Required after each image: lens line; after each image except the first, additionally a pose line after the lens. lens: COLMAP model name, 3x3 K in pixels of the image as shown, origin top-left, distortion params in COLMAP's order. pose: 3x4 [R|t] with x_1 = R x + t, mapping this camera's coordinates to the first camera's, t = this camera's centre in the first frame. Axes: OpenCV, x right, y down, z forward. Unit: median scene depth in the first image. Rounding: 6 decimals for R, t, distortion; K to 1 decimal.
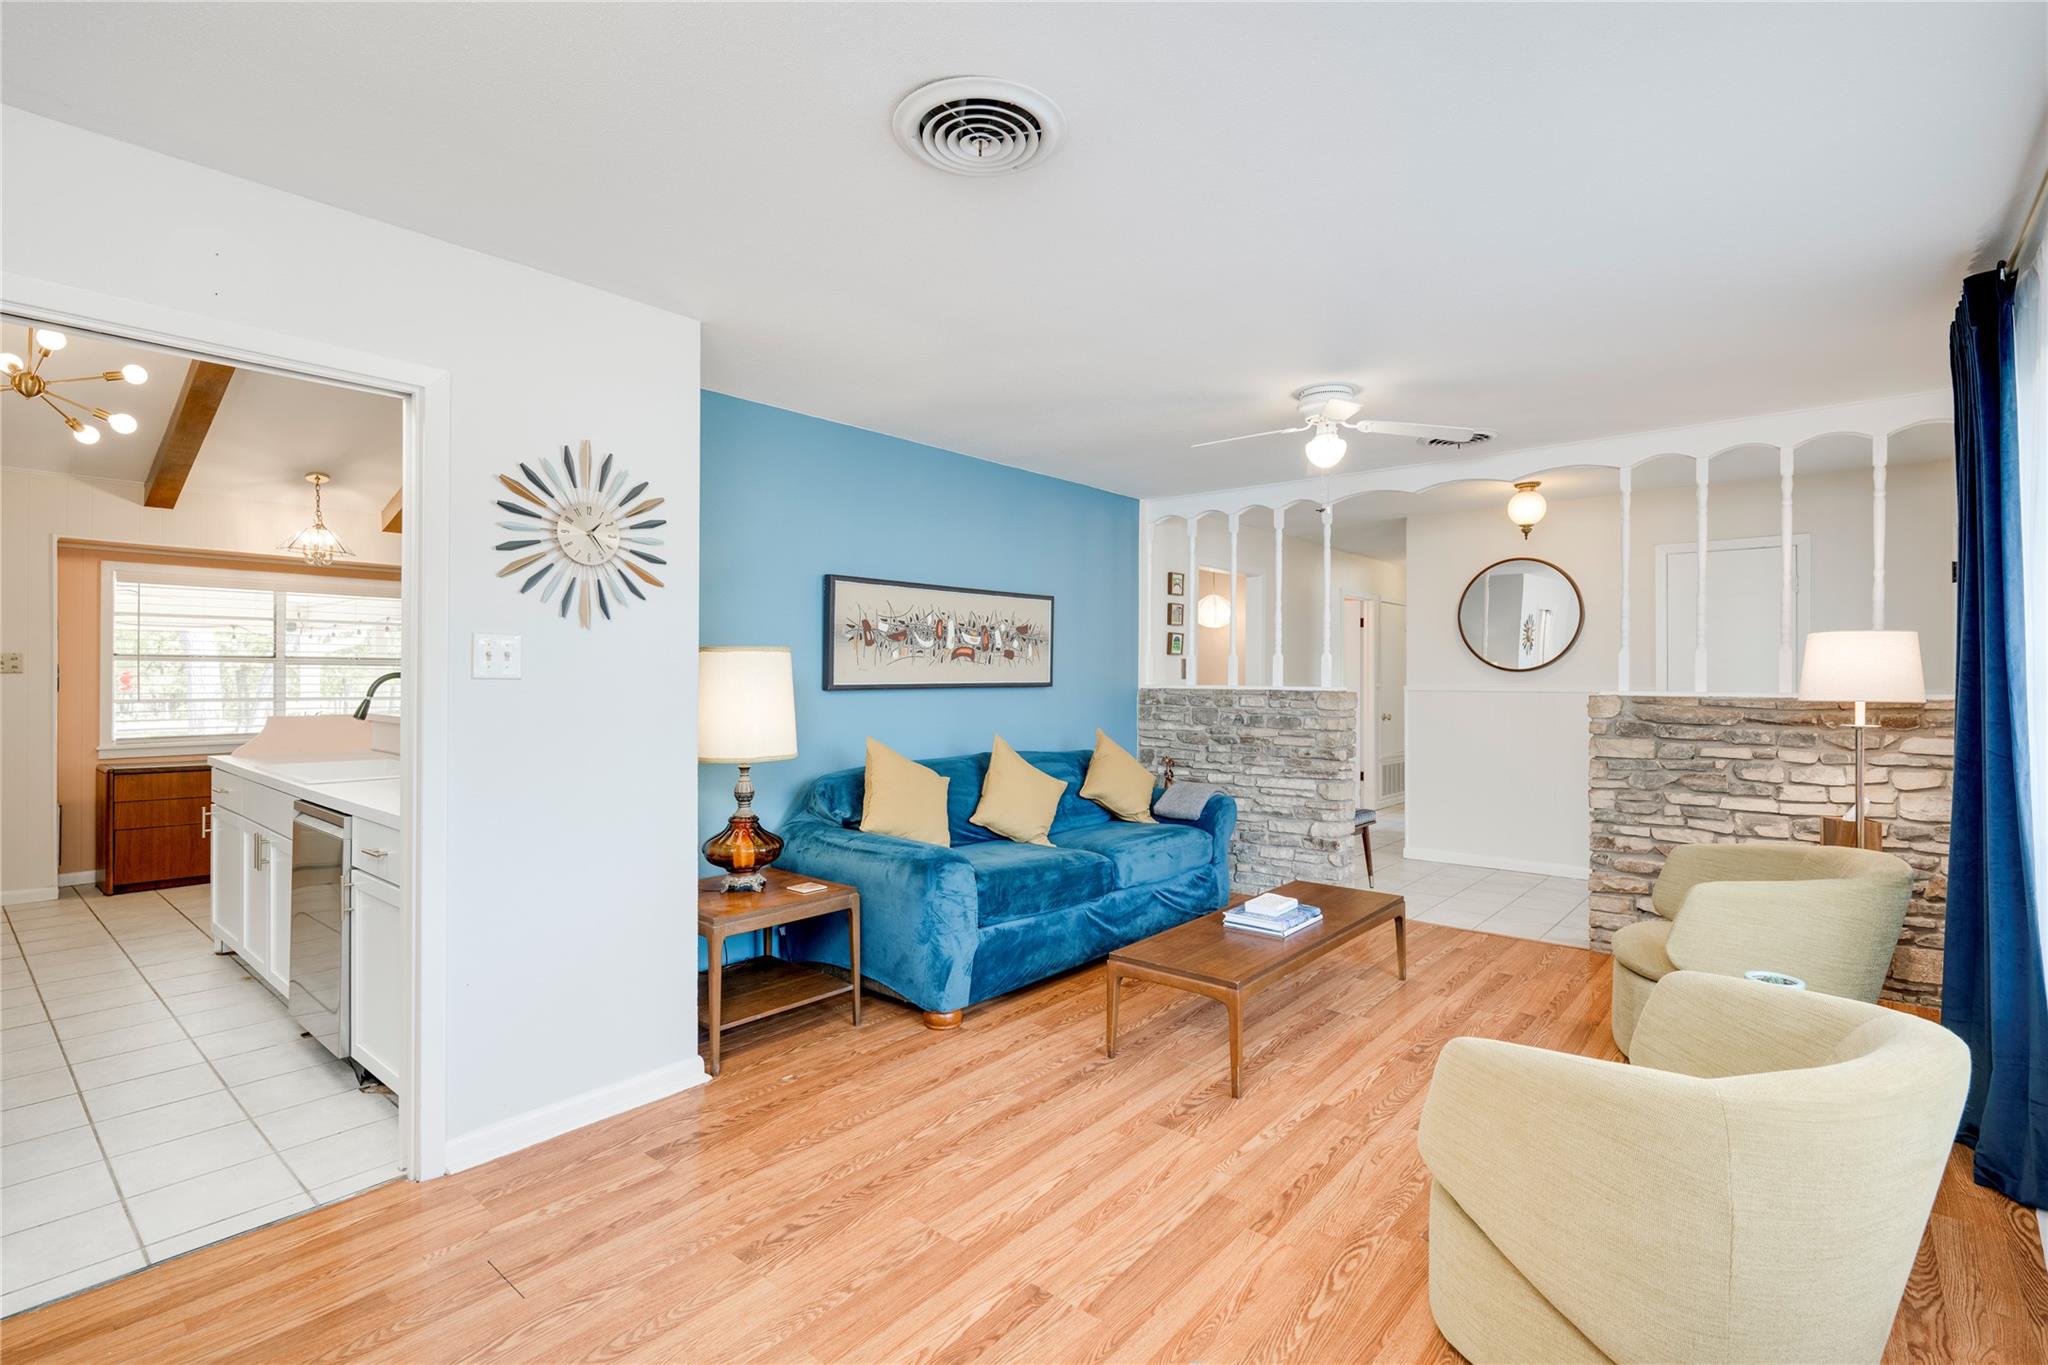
lens RADIAL K [[954.1, 0, 1033.0], [0, 954.1, 674.7], [0, 0, 1]] dist [-0.000400, -0.000861]
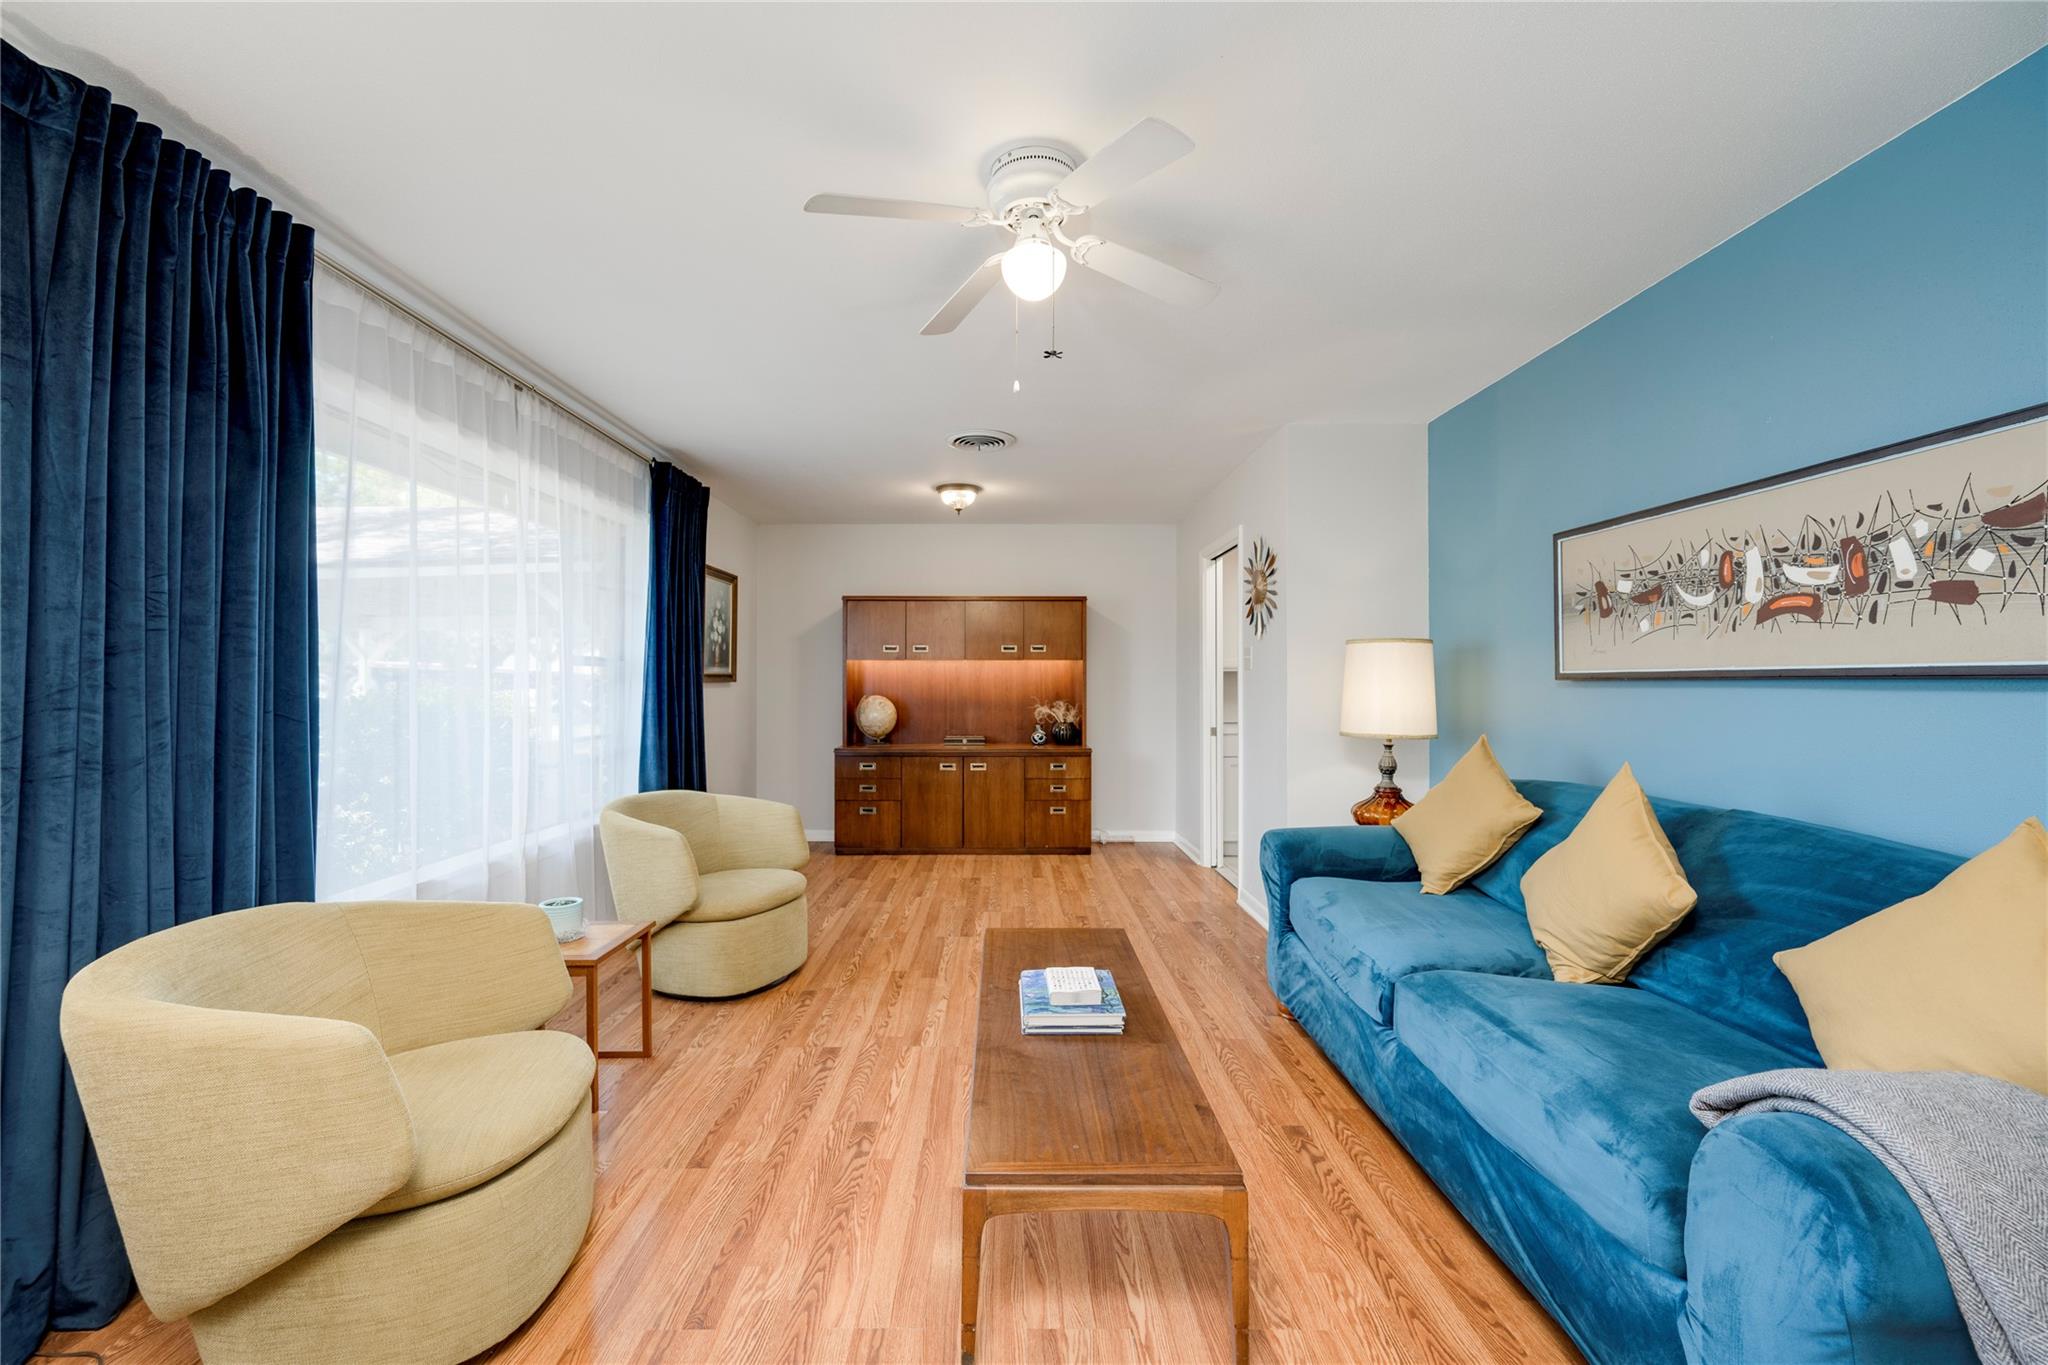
lens RADIAL K [[834.1, 0, 999.5], [0, 834.1, 680.6], [0, 0, 1]] dist [-0.001714, 0.000455]
pose [[-0.768137, -0.003719, -0.640274, 0.556699], [-0.003636, 0.999992, -0.001447, 0.018500], [0.640275, 0.001216, -0.768145, 1.174682]]
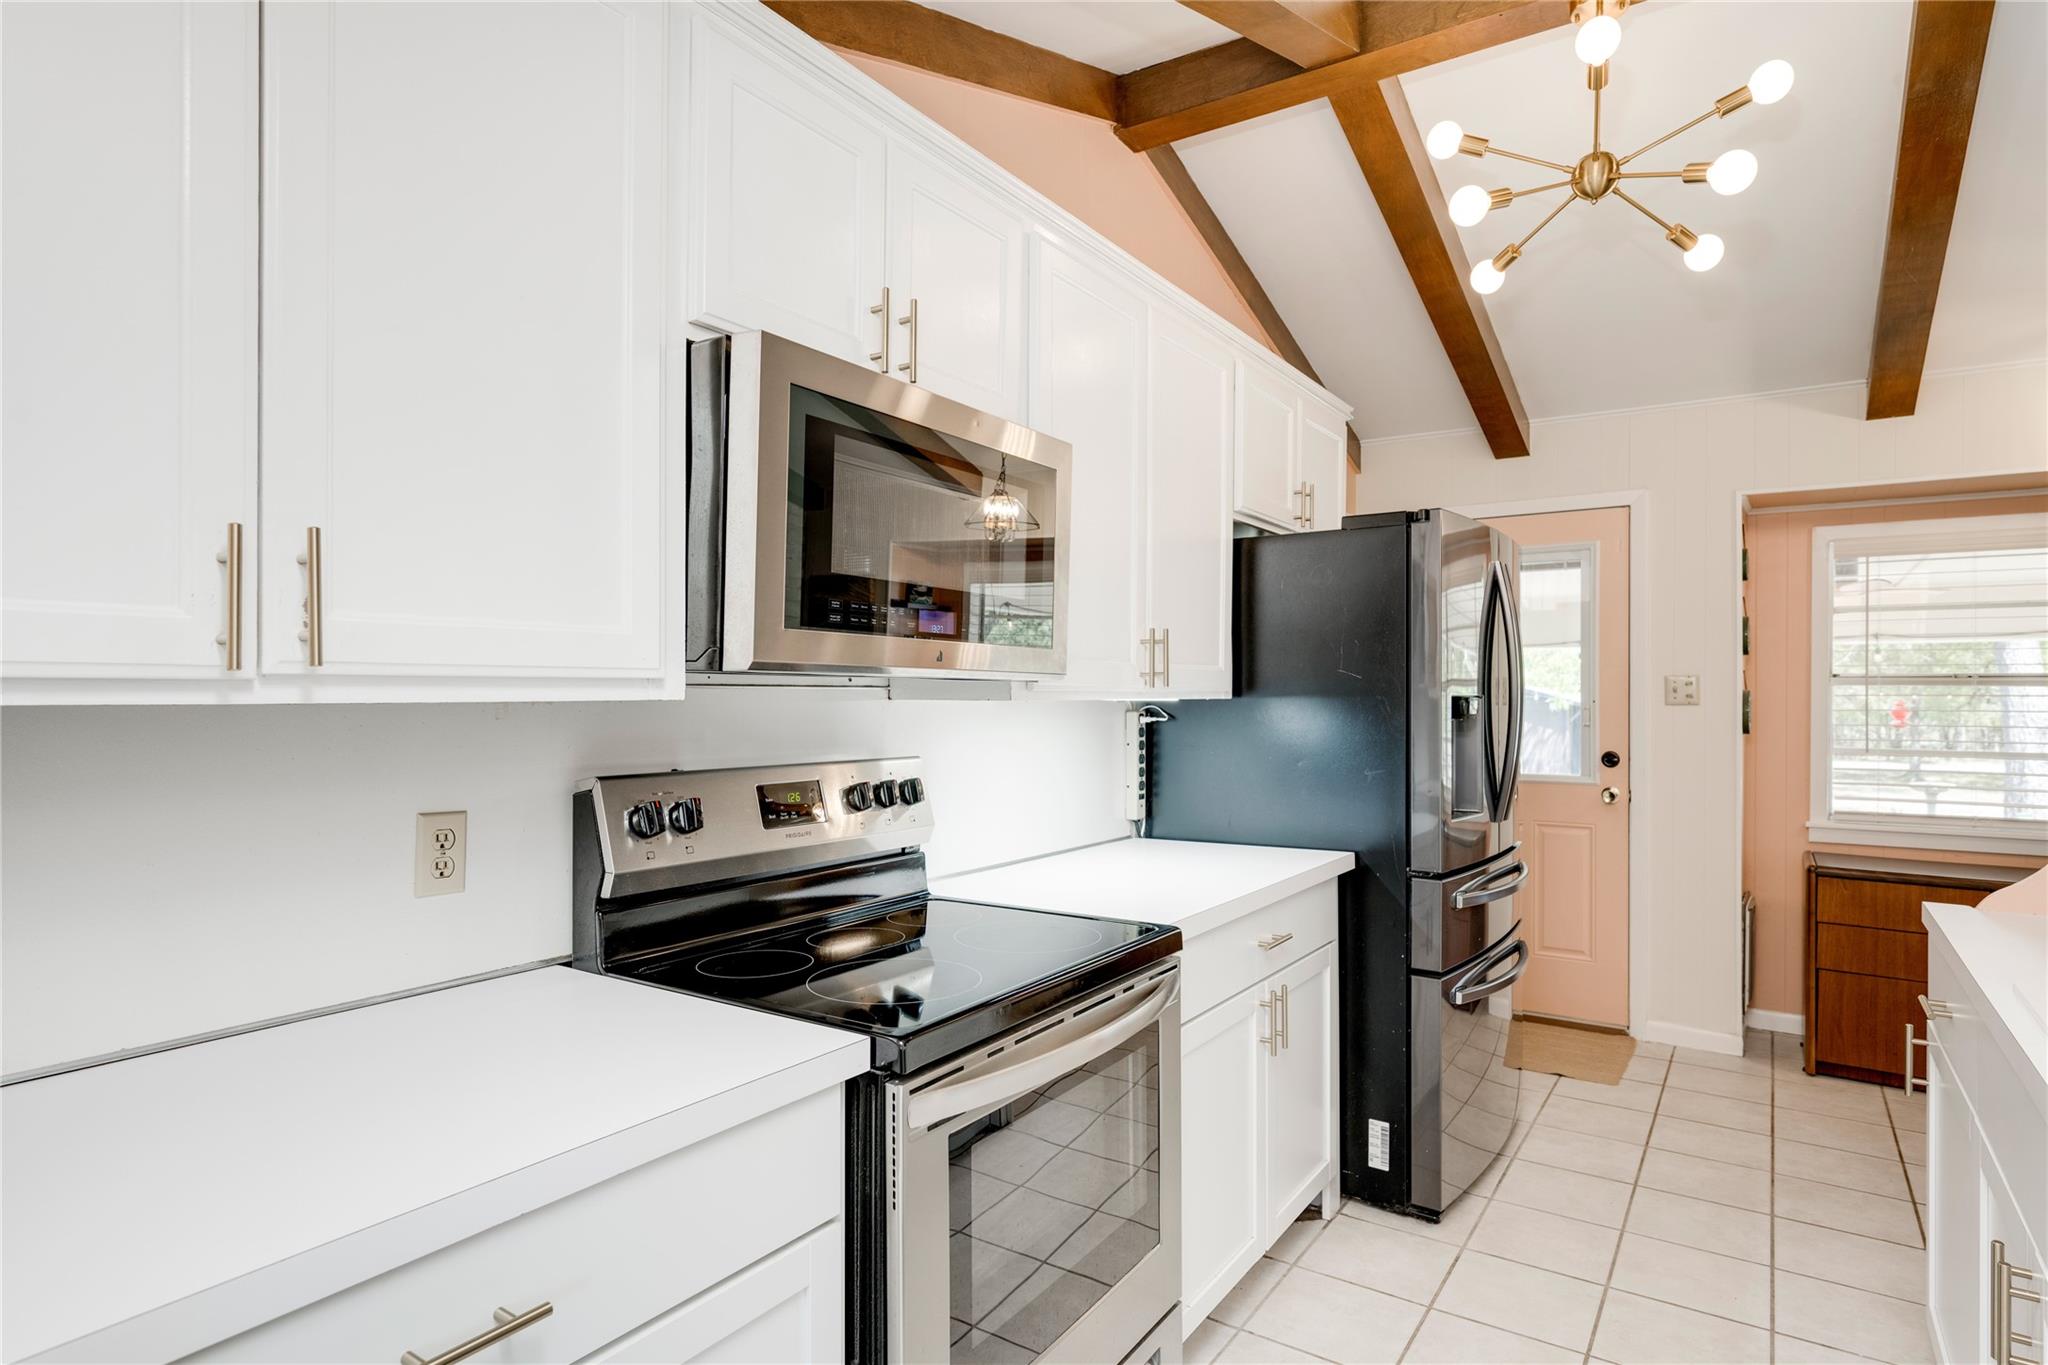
lens RADIAL K [[1110.2, 0, 1015.8], [0, 1110.2, 694.4], [0, 0, 1]] dist [-0.000376, -0.001221]
pose [[0.105607, -0.003875, -0.994400, -0.420929], [-0.004494, 0.999980, -0.004374, -0.004764], [0.994398, 0.004931, 0.105588, 0.552708]]
